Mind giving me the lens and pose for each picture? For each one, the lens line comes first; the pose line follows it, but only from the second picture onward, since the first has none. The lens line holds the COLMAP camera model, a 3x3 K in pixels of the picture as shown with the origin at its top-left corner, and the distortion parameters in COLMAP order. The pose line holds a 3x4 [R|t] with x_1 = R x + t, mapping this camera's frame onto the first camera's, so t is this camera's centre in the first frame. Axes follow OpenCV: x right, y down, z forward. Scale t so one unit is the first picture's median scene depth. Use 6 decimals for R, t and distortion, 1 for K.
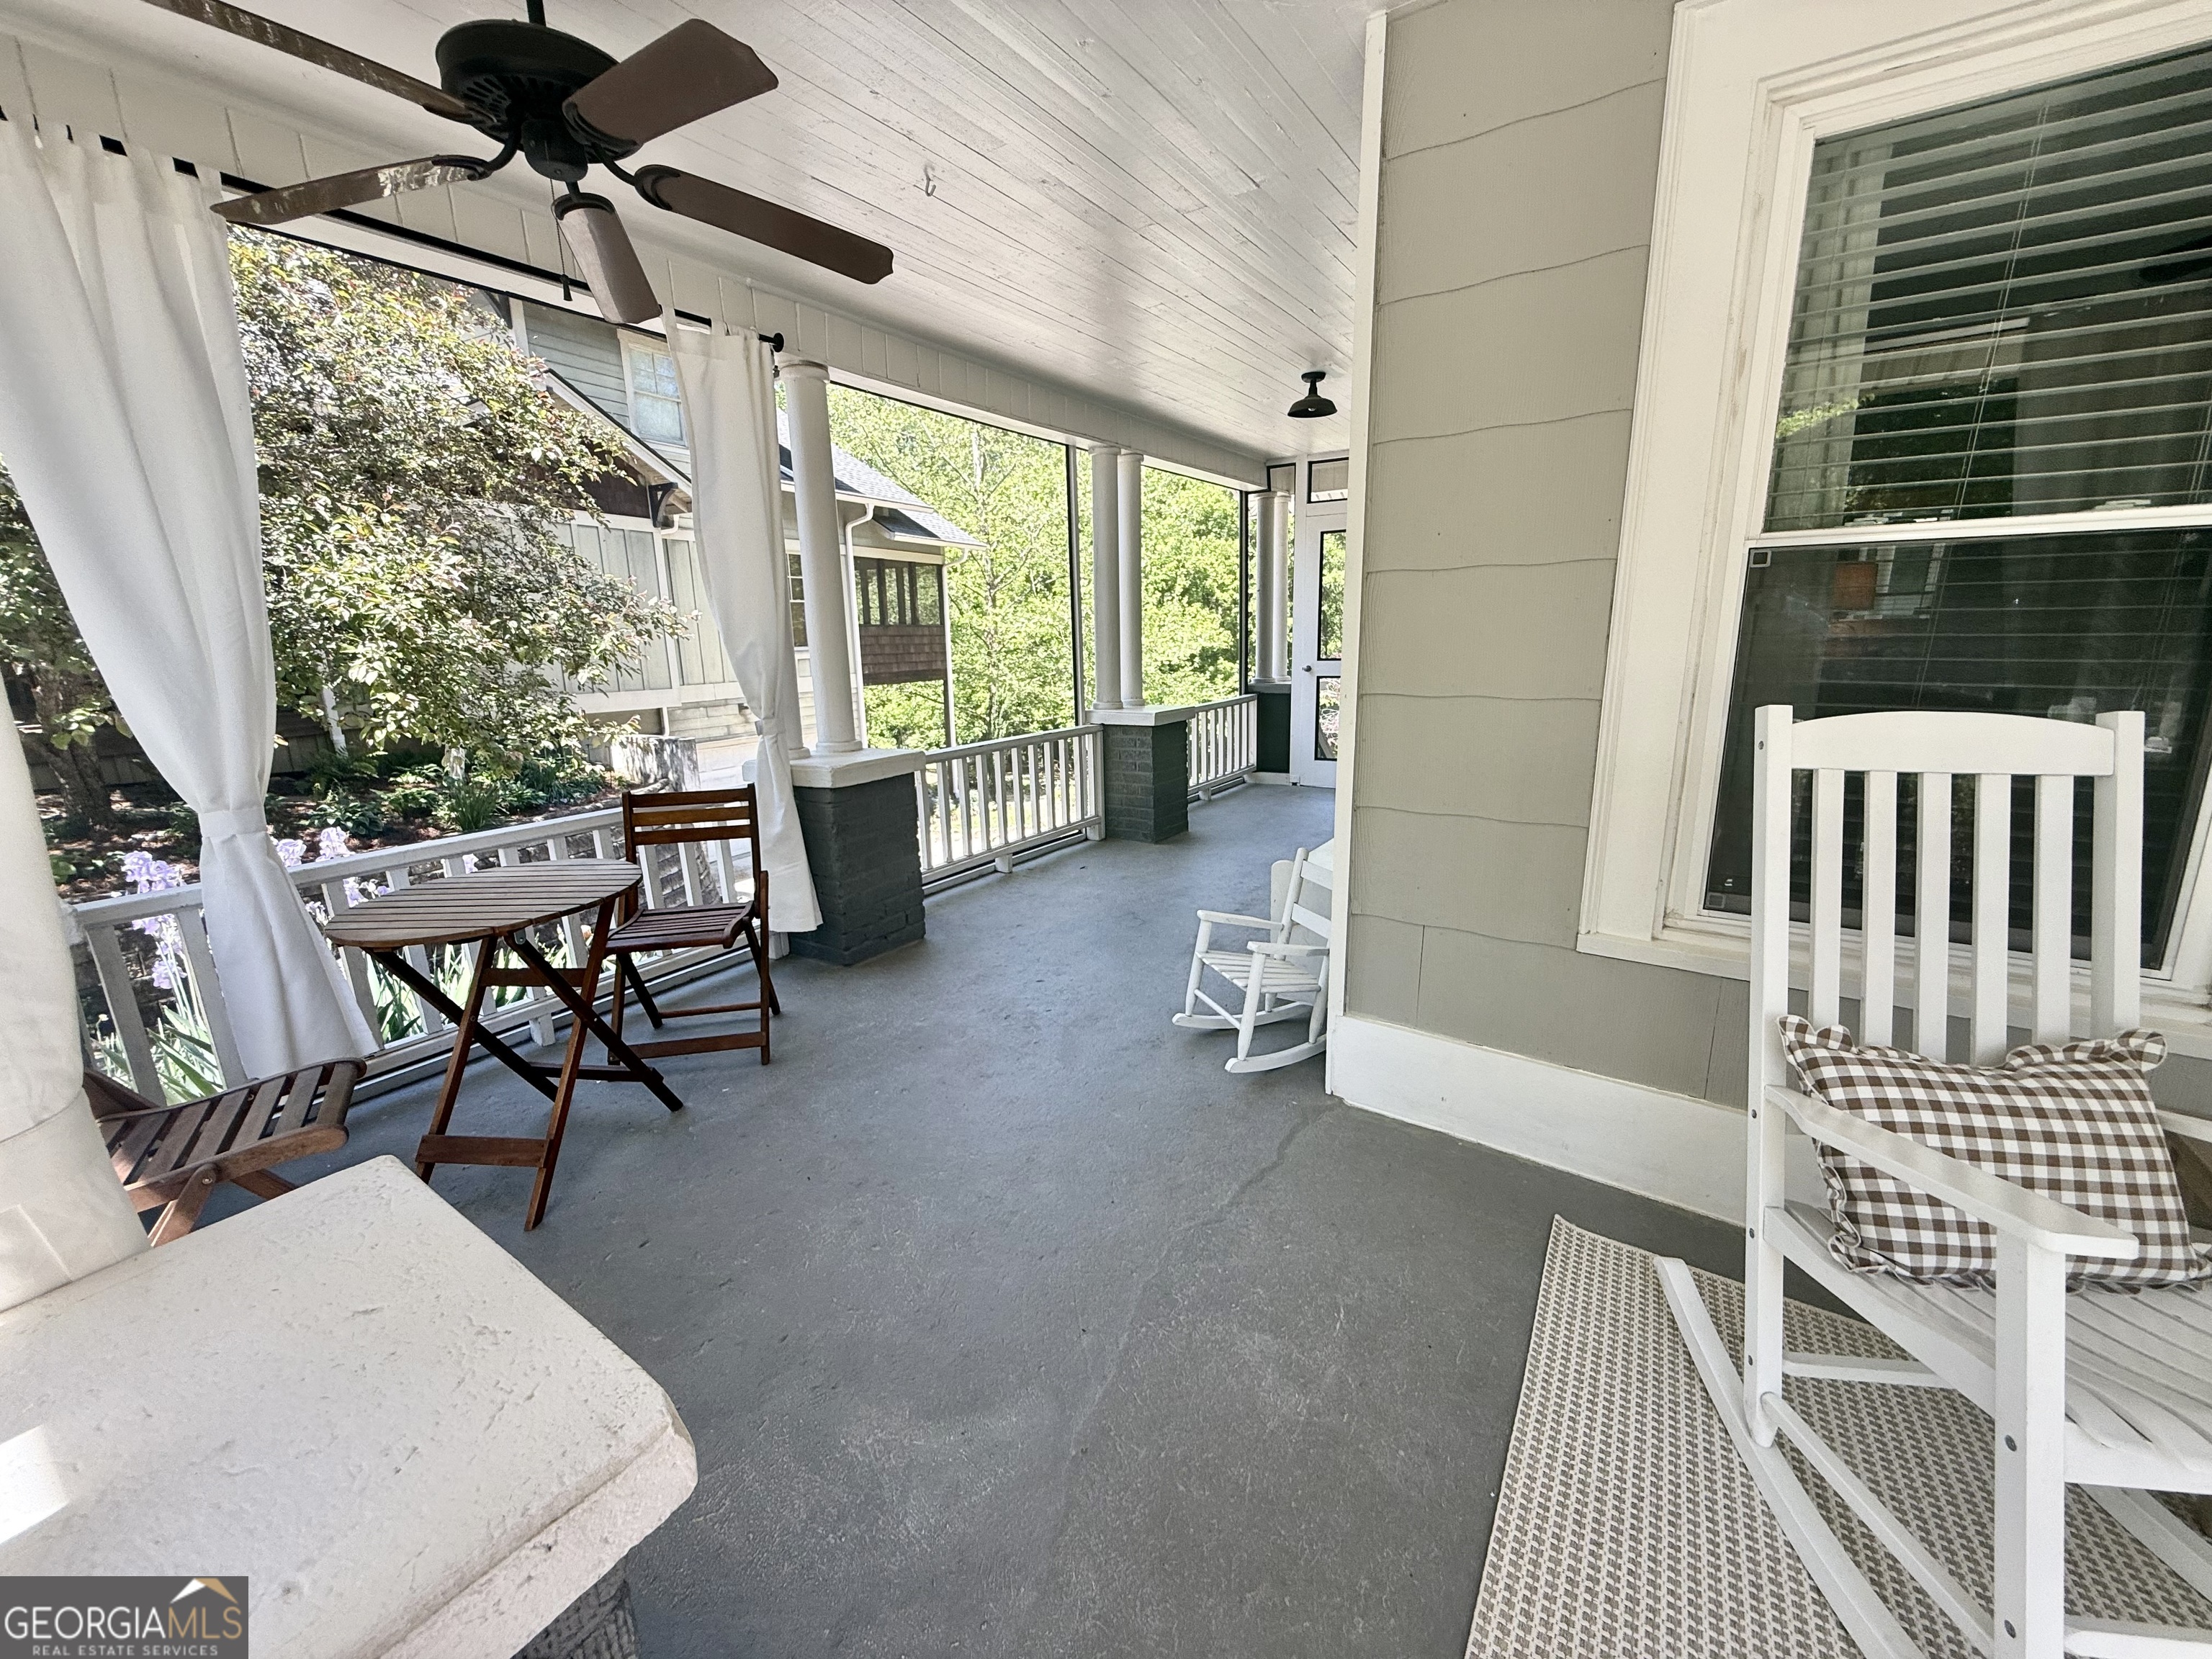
lens RADIAL K [[887.7, 0, 1101.7], [0, 887.7, 833.6], [0, 0, 1]] dist [-0.000942, -0.000122]
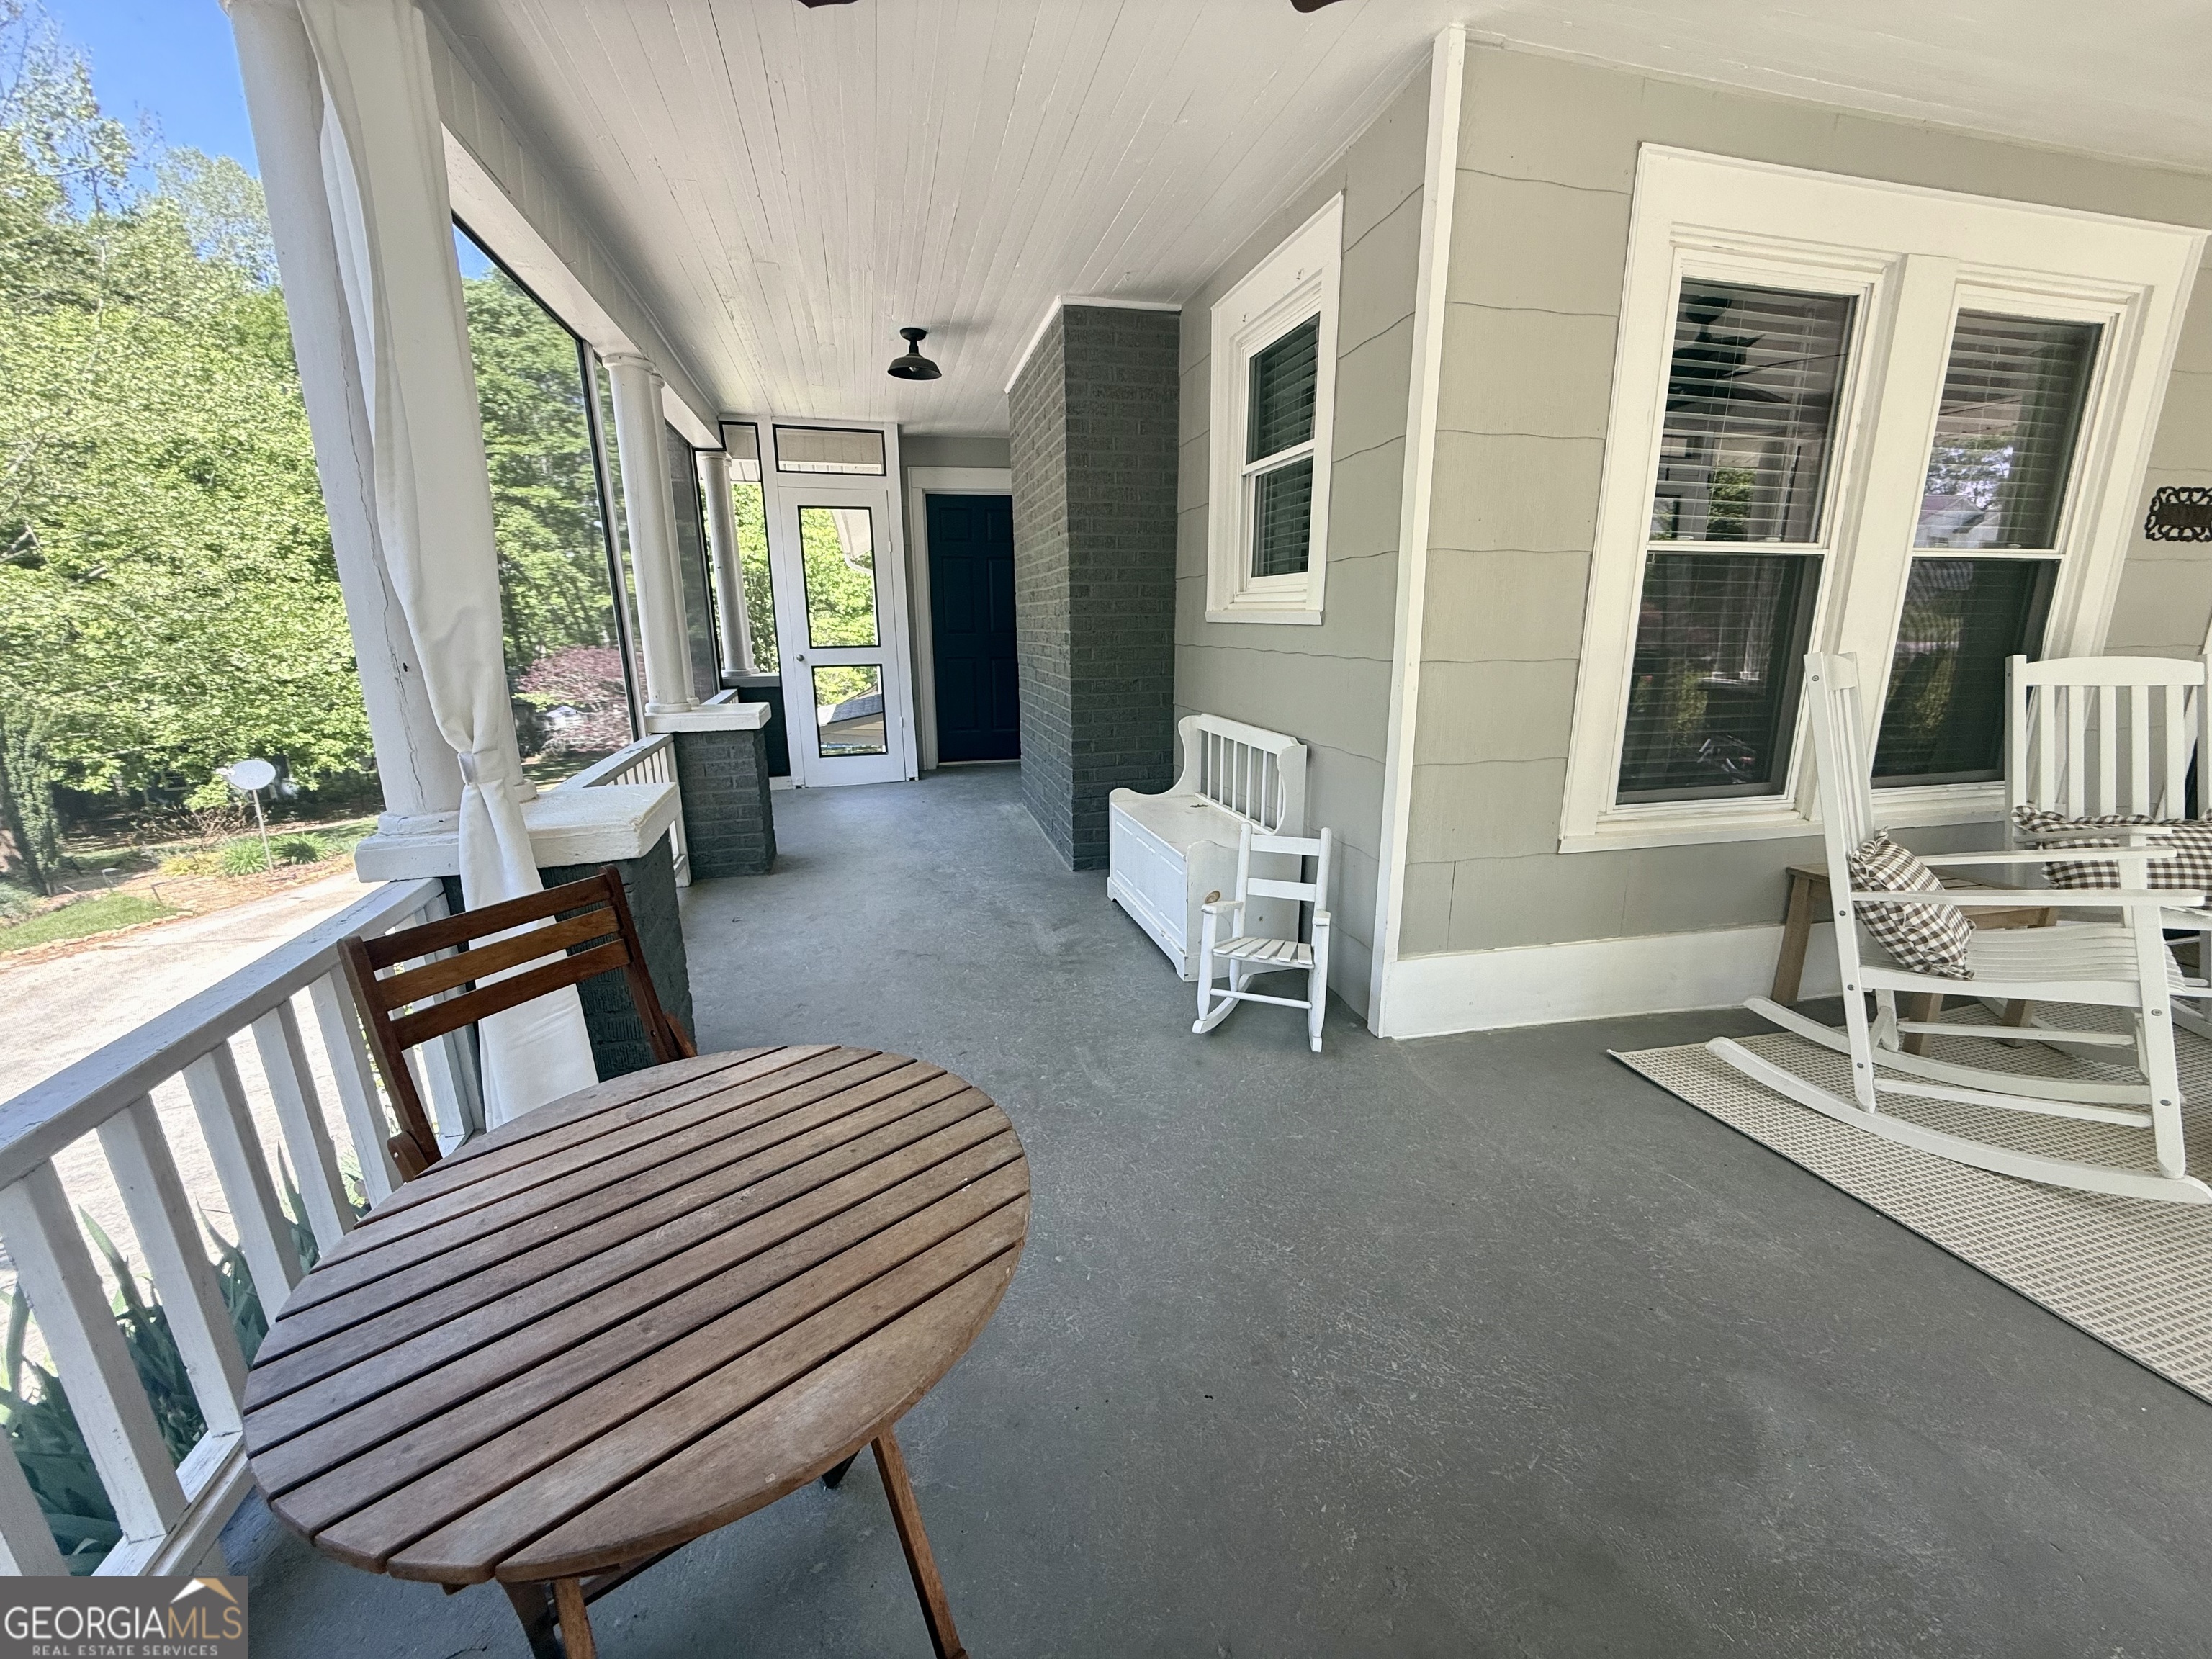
lens RADIAL K [[883.9, 0, 1106.0], [0, 883.9, 829.5], [0, 0, 1]] dist [0.000330, -0.000273]
pose [[0.658582, -0.159055, 0.735508, -0.899813], [0.157853, 0.984861, 0.071634, -0.106457], [-0.735766, 0.068925, 0.673719, 0.645063]]
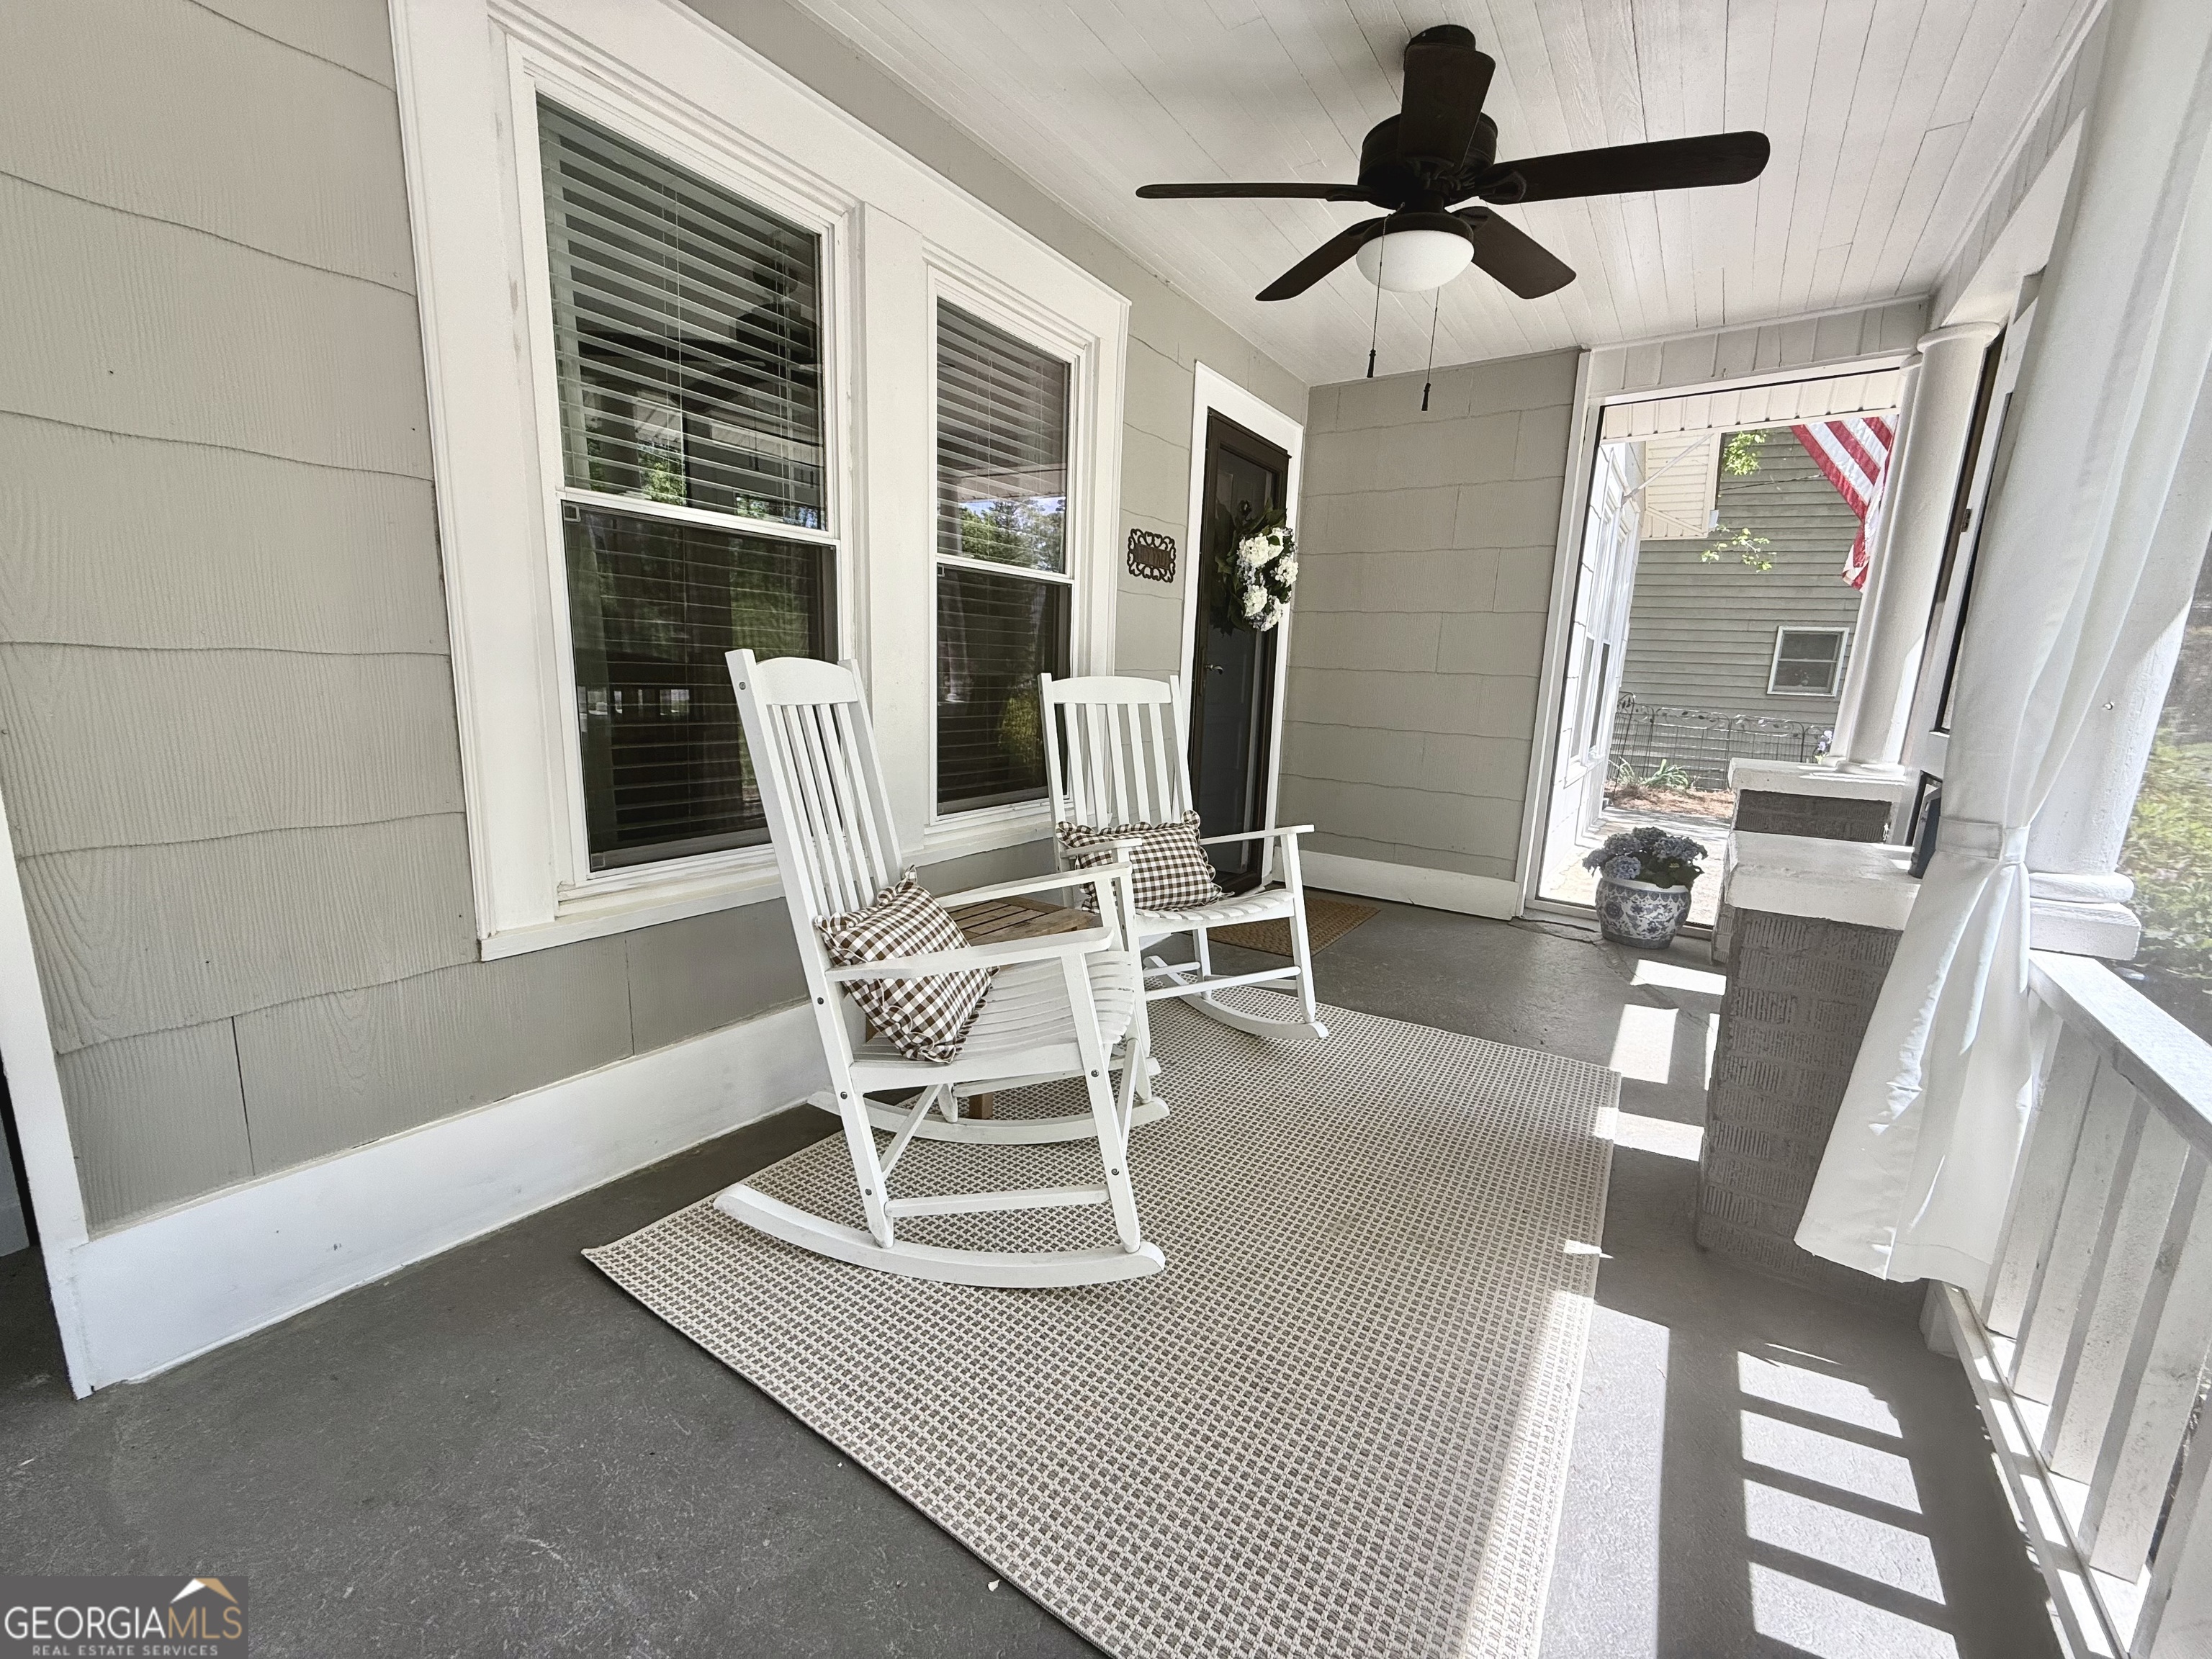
lens RADIAL K [[883.9, 0, 1106.0], [0, 883.9, 829.5], [0, 0, 1]] dist [0.000330, -0.000273]
pose [[-0.008566, -0.169589, 0.985478, -0.273371], [0.177426, 0.969619, 0.168403, -0.023273], [-0.984097, 0.176292, 0.021784, 0.408796]]
